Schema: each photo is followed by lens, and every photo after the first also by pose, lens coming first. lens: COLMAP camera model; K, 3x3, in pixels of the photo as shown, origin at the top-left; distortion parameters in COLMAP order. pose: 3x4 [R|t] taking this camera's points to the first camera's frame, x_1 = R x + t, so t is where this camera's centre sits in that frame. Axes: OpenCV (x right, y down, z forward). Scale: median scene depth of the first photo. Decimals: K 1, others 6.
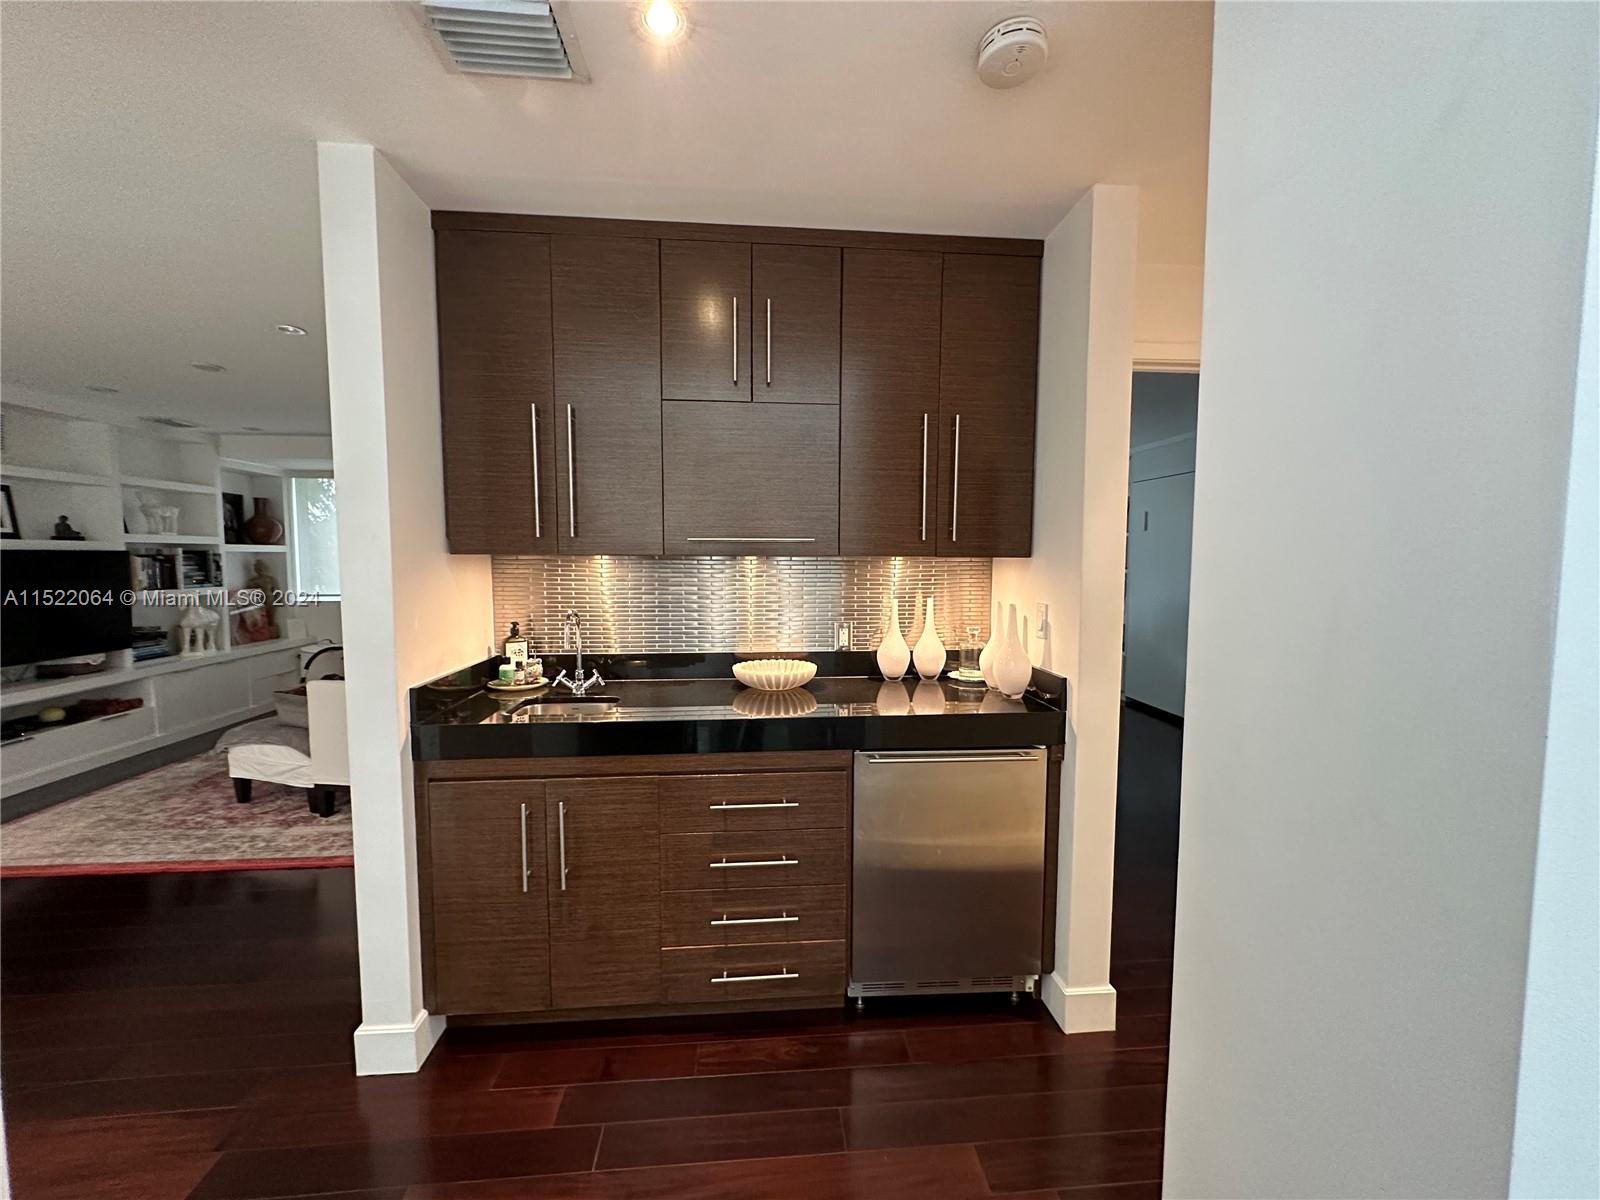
lens RADIAL K [[636.7, 0, 800.0], [0, 636.7, 600.0], [0, 0, 1]] dist [0.000324, 0.000187]
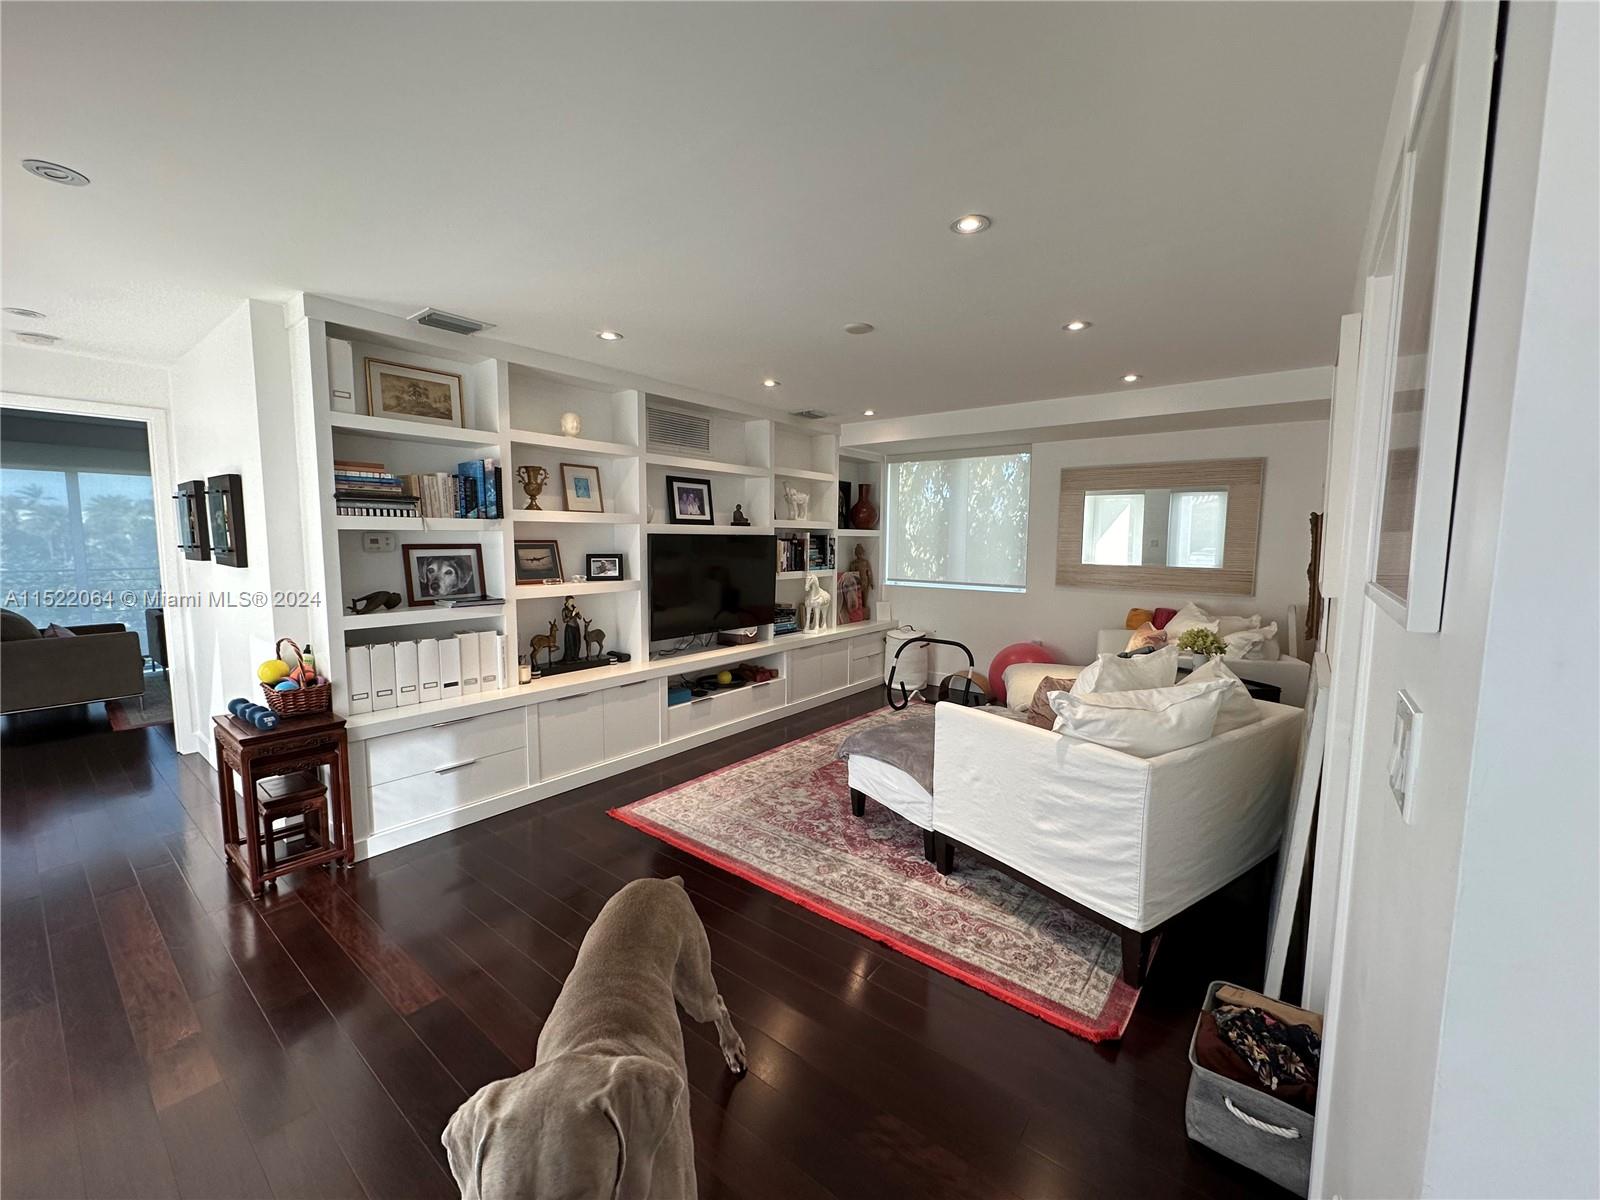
lens RADIAL K [[636.7, 0, 800.0], [0, 636.7, 600.0], [0, 0, 1]] dist [0.000324, 0.000187]
pose [[0.730121, 0.069320, -0.679792, -0.283960], [-0.052606, 0.997591, 0.045225, -0.018595], [0.681290, 0.002742, 0.732009, 0.235830]]
